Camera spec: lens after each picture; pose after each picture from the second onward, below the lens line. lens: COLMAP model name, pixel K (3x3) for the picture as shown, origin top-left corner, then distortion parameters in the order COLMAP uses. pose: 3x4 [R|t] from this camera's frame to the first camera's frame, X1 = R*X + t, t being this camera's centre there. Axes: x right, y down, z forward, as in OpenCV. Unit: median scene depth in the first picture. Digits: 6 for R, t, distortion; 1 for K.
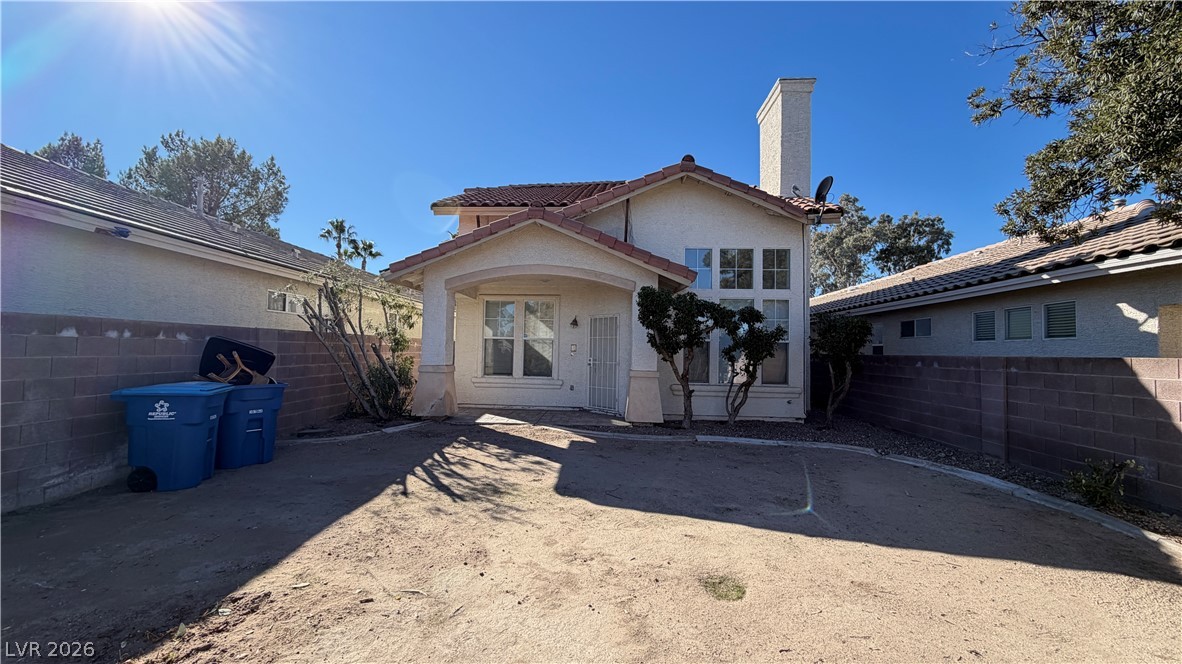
lens RADIAL K [[469.8, 0, 590.0], [0, 469.8, 329.4], [0, 0, 1]] dist [0.000486, -0.000247]
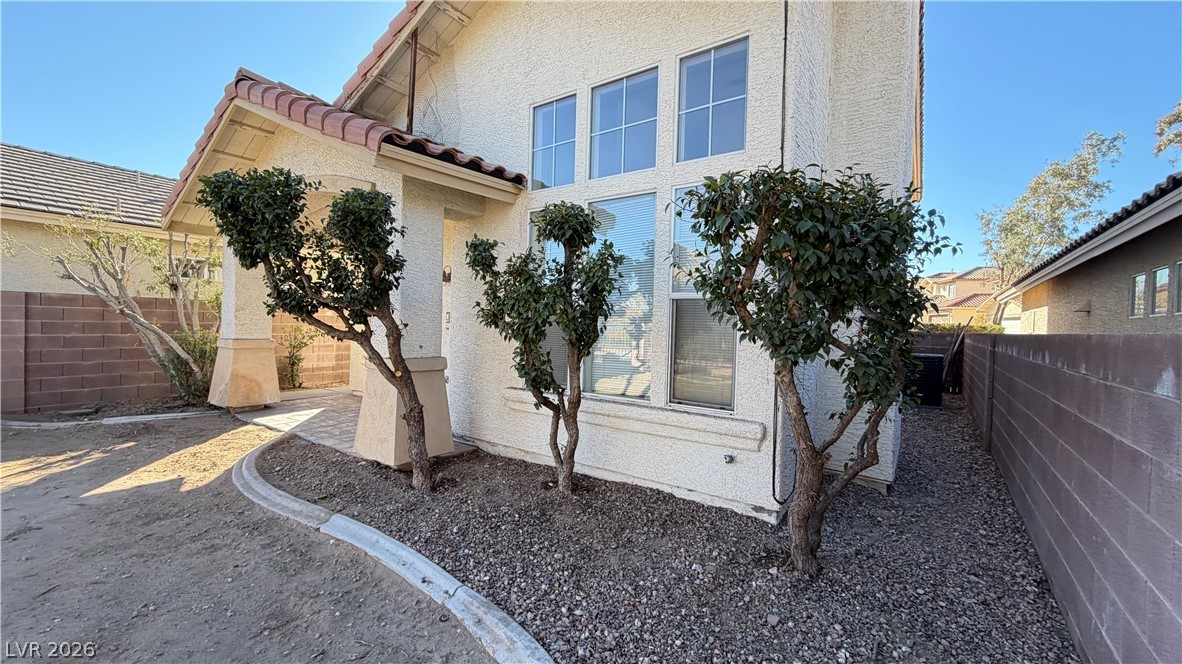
lens RADIAL K [[469.8, 0, 587.4], [0, 469.8, 332.3], [0, 0, 1]] dist [0.000486, -0.000247]
pose [[0.825444, 0.012824, -0.564338, 1.014668], [0.017510, 0.998679, 0.048307, 0.068933], [0.564212, -0.049756, 0.824129, 1.208047]]
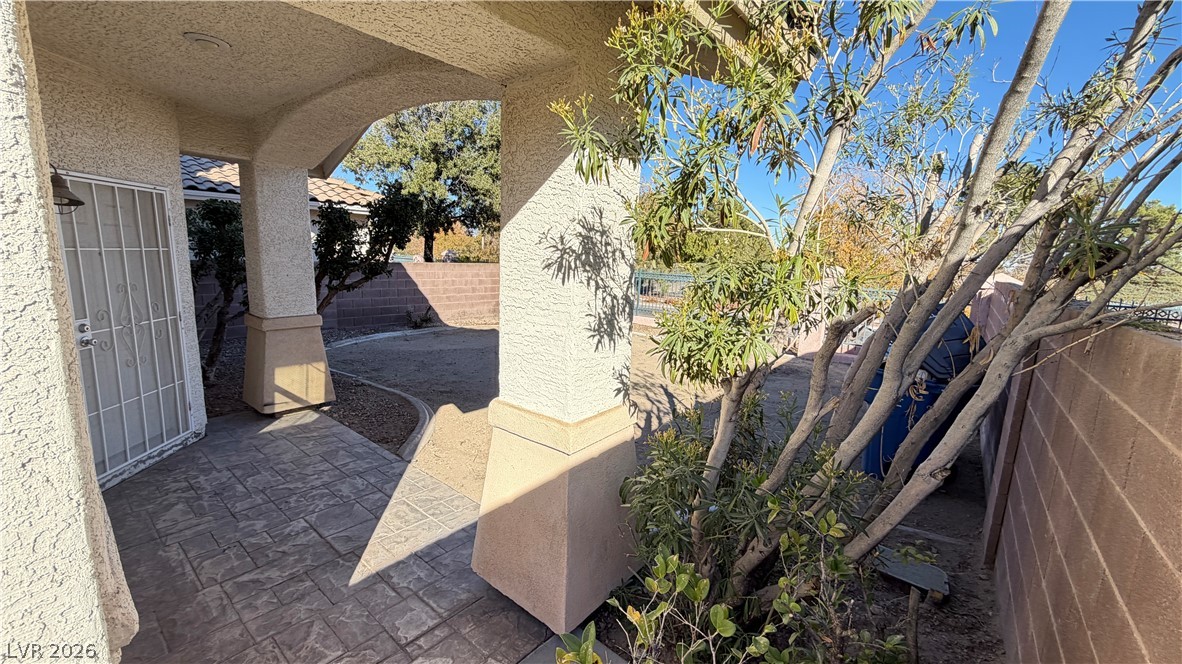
lens RADIAL K [[469.8, 0, 588.3], [0, 469.8, 330.7], [0, 0, 1]] dist [0.000486, -0.000247]
pose [[-0.797188, -0.147487, 0.585439, -0.878761], [-0.082924, 0.987260, 0.135798, 0.003337], [-0.598009, 0.059710, -0.799262, 2.179878]]
